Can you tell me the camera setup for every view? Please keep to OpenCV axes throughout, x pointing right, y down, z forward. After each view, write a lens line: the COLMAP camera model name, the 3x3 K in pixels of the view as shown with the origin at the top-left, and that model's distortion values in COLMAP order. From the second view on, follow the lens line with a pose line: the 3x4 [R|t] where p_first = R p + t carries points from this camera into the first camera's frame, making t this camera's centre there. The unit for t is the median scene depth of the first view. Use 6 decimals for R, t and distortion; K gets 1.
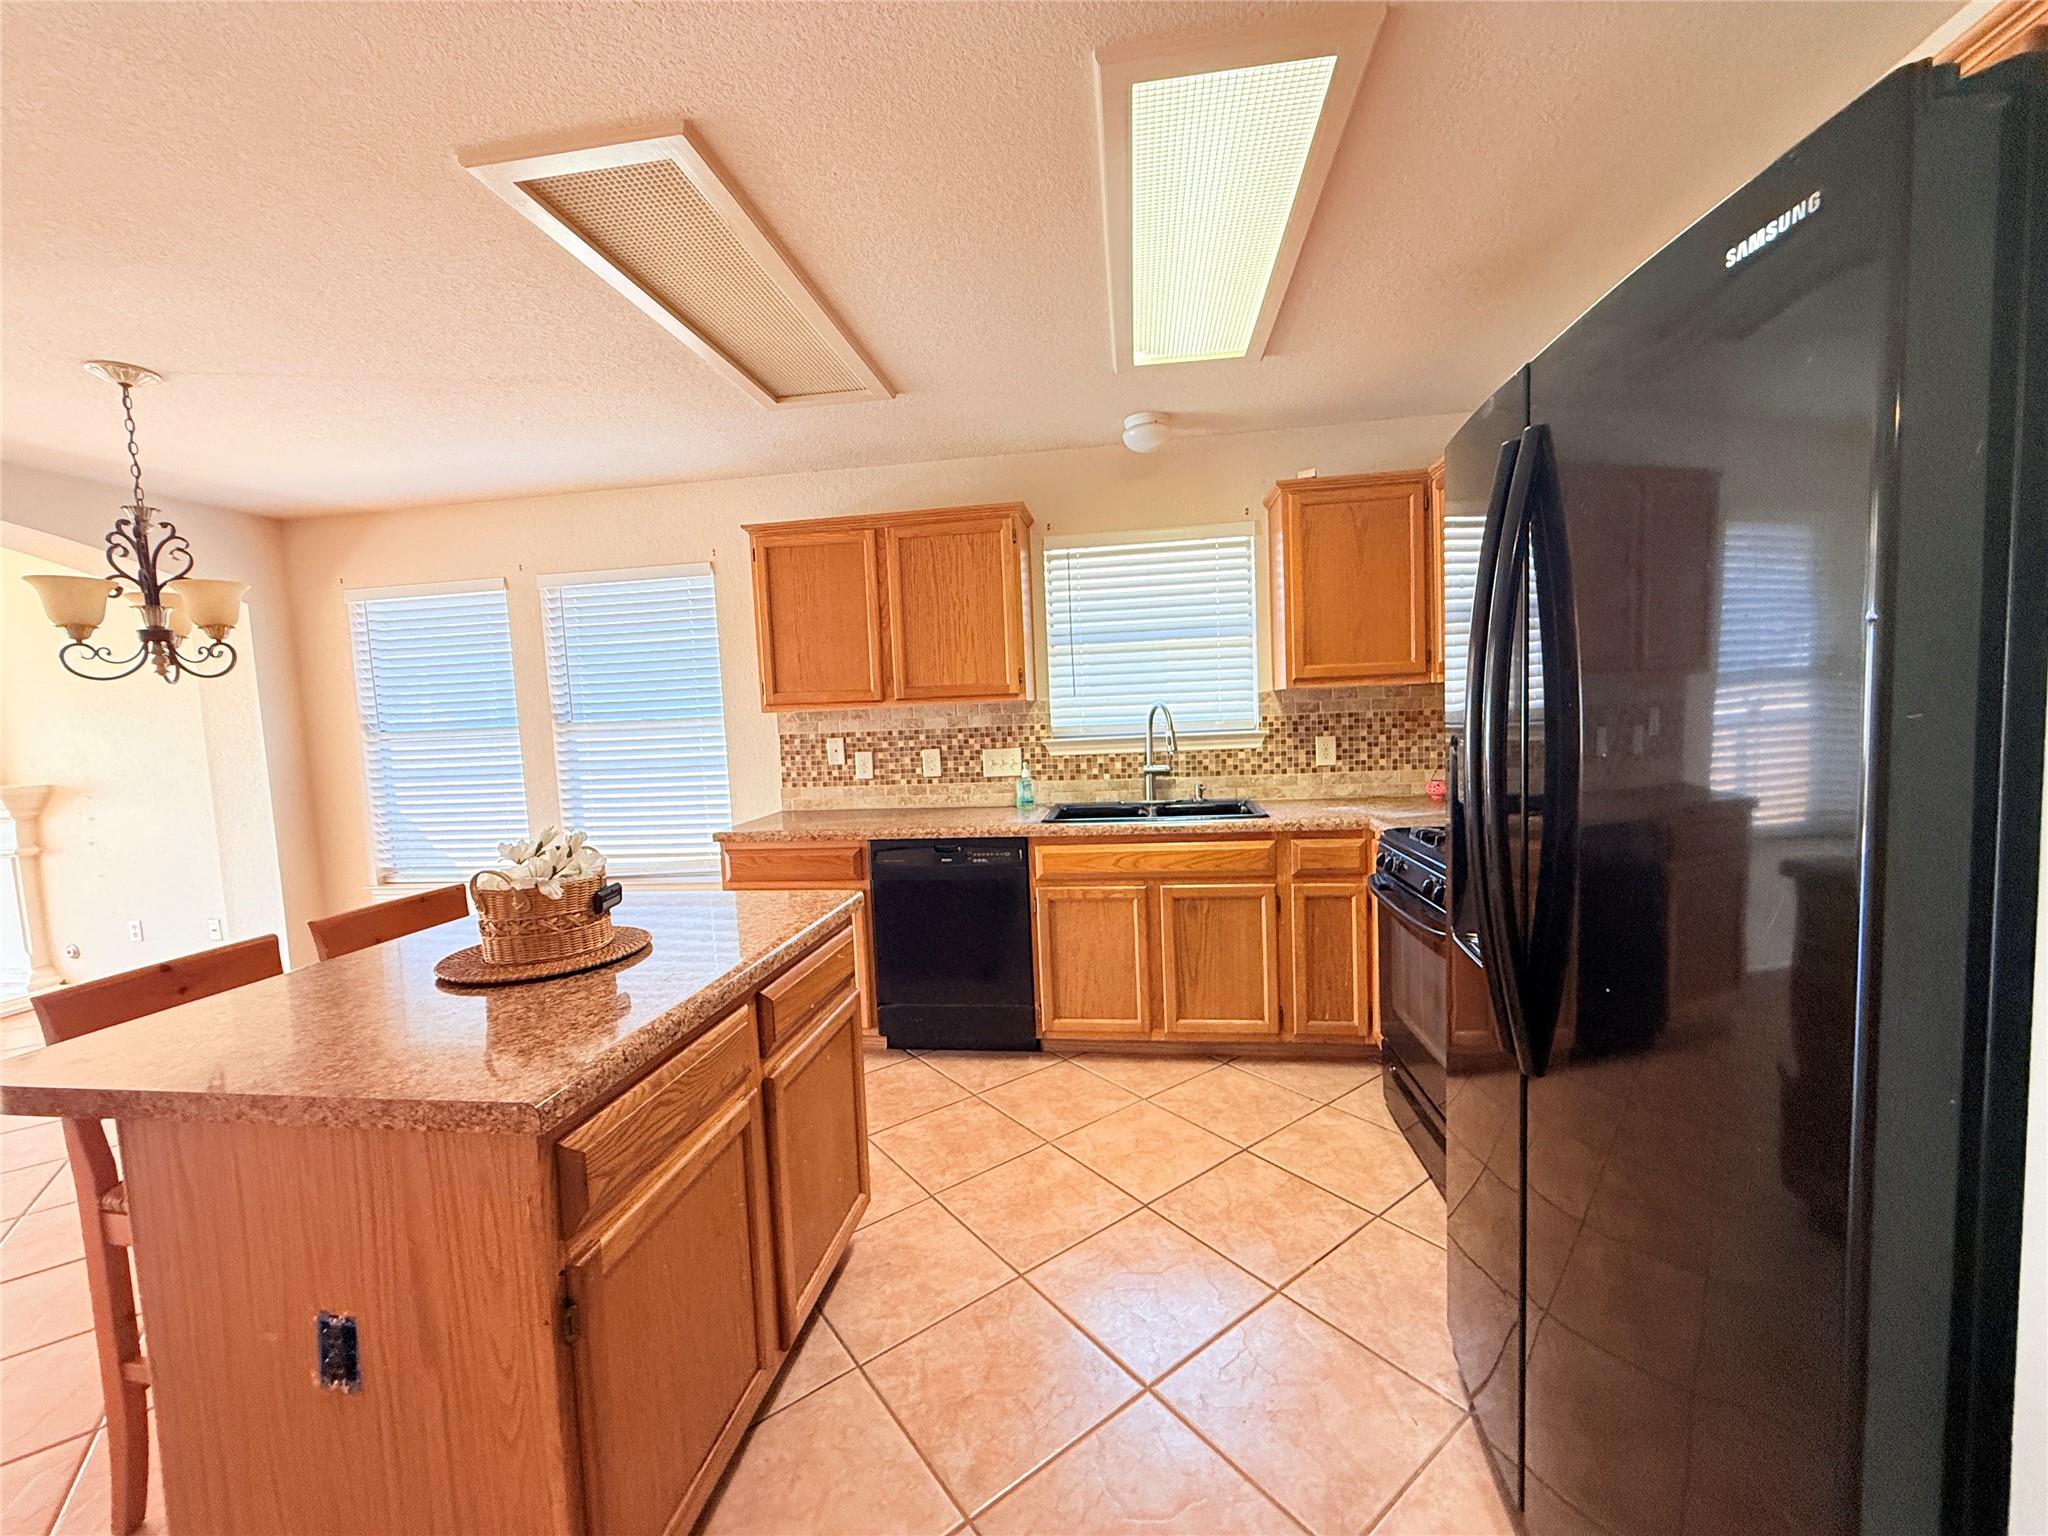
lens RADIAL K [[814.4, 0, 1019.5], [0, 814.4, 771.0], [0, 0, 1]] dist [-0.003503, 0.000437]
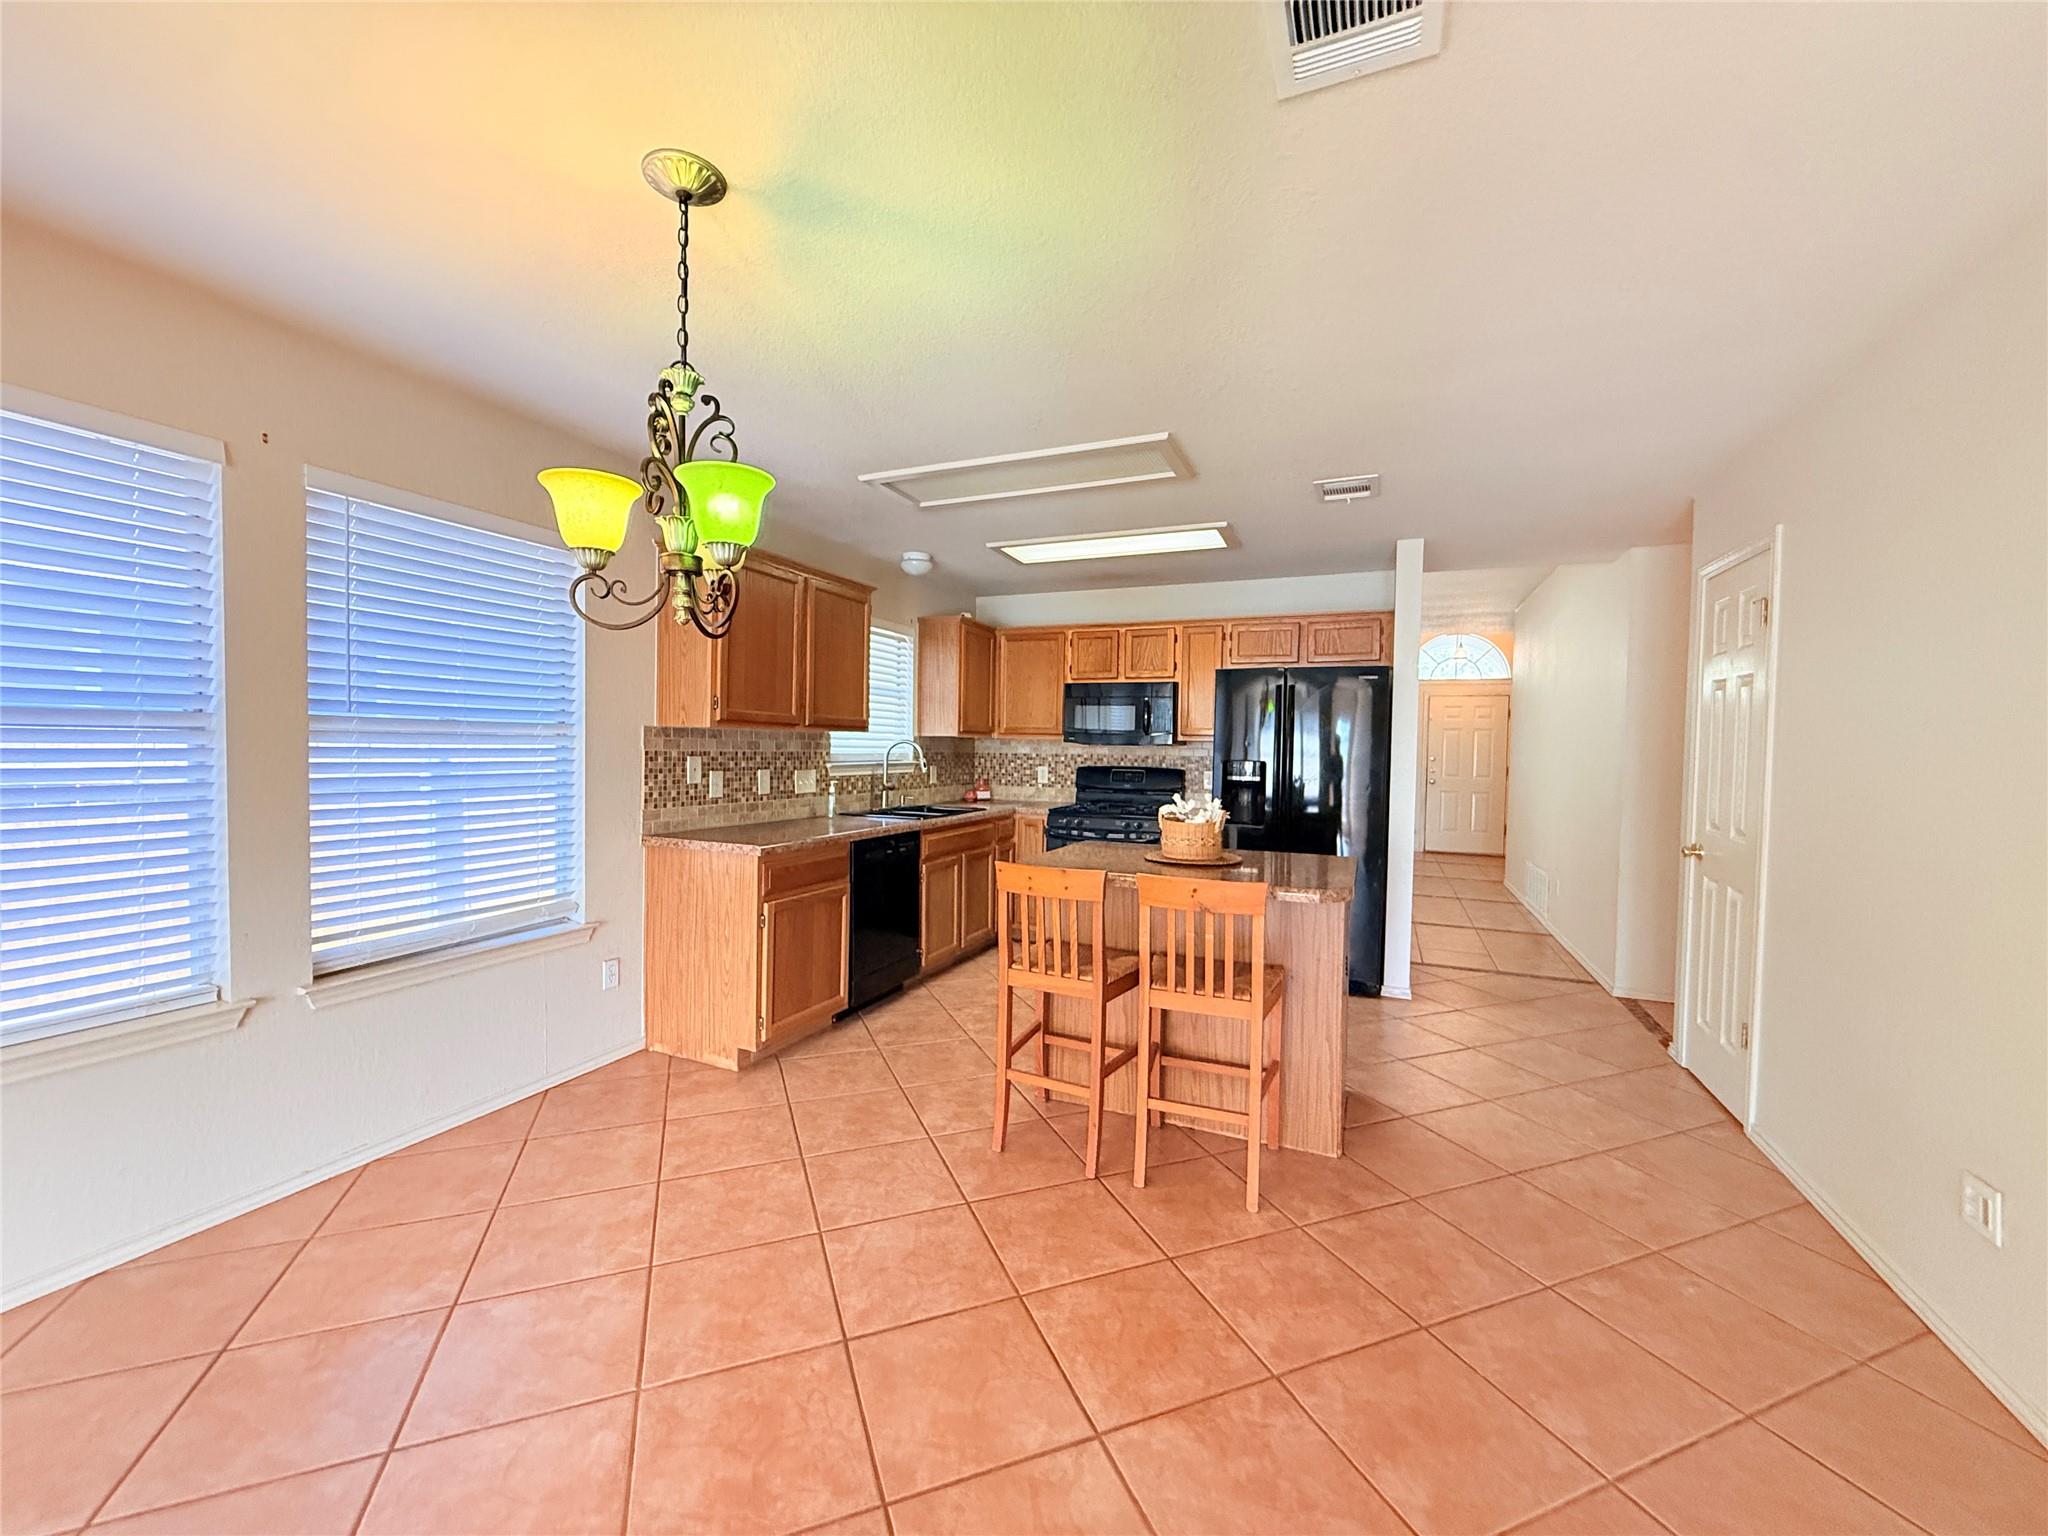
lens RADIAL K [[814.4, 0, 1019.9], [0, 814.4, 765.8], [0, 0, 1]] dist [-0.003503, 0.000437]
pose [[0.258944, 0.024790, 0.965574, -1.101248], [0.042696, 0.998400, -0.037082, 0.024591], [-0.964948, 0.050829, 0.257471, 0.380329]]
